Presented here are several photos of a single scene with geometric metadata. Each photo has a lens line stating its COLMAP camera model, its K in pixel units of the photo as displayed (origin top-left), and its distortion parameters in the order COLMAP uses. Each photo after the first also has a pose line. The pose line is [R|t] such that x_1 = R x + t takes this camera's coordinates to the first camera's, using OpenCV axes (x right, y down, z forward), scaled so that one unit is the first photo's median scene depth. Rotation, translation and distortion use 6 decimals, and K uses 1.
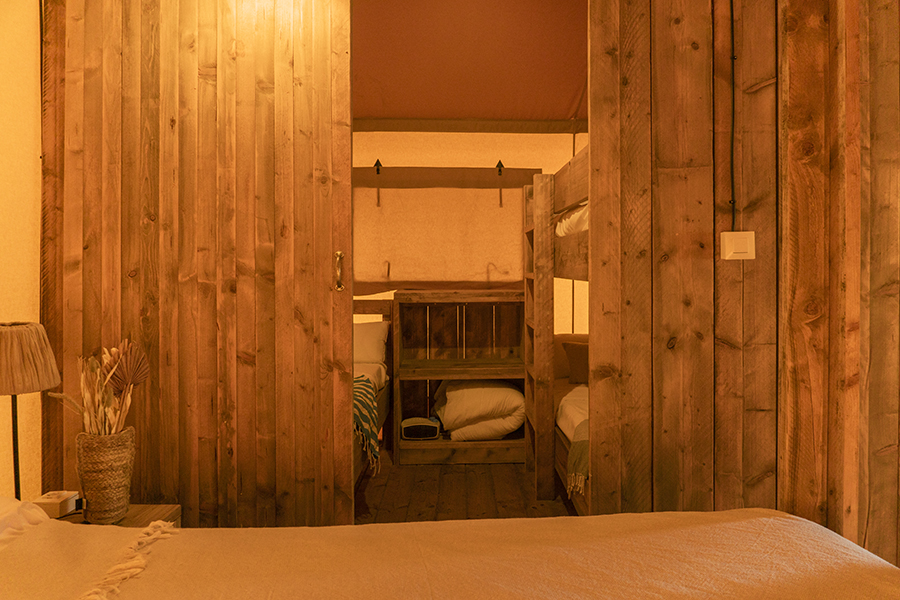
lens RADIAL K [[689.6, 0, 450.0], [0, 689.6, 300.0], [0, 0, 1]] dist [-0.006542, -0.001431]
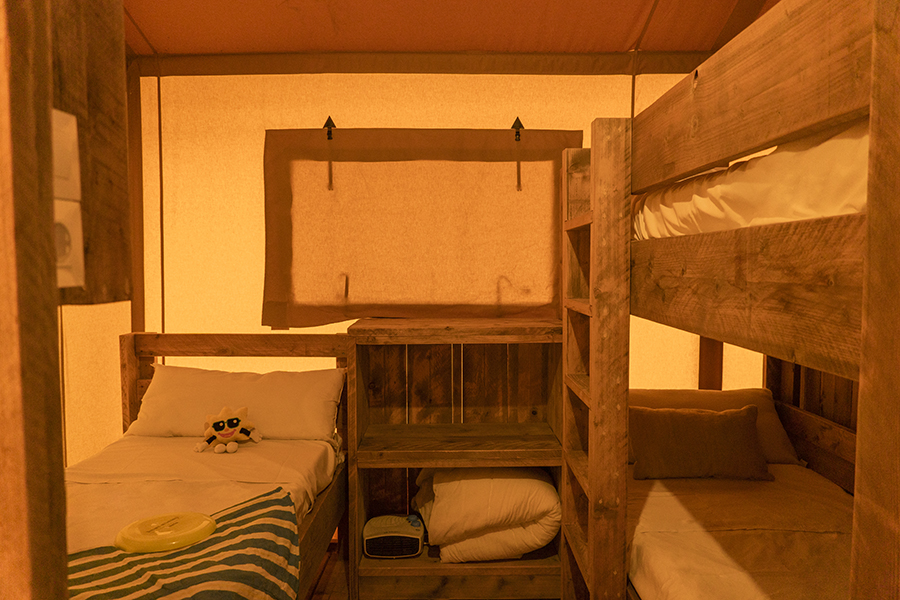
lens RADIAL K [[689.6, 0, 450.0], [0, 689.6, 300.0], [0, 0, 1]] dist [-0.006542, -0.001431]
pose [[1.000000, 0.000384, 0.000425, 0.009393], [-0.000386, 0.999991, 0.004304, -0.036322], [-0.000423, -0.004304, 0.999991, 0.368851]]
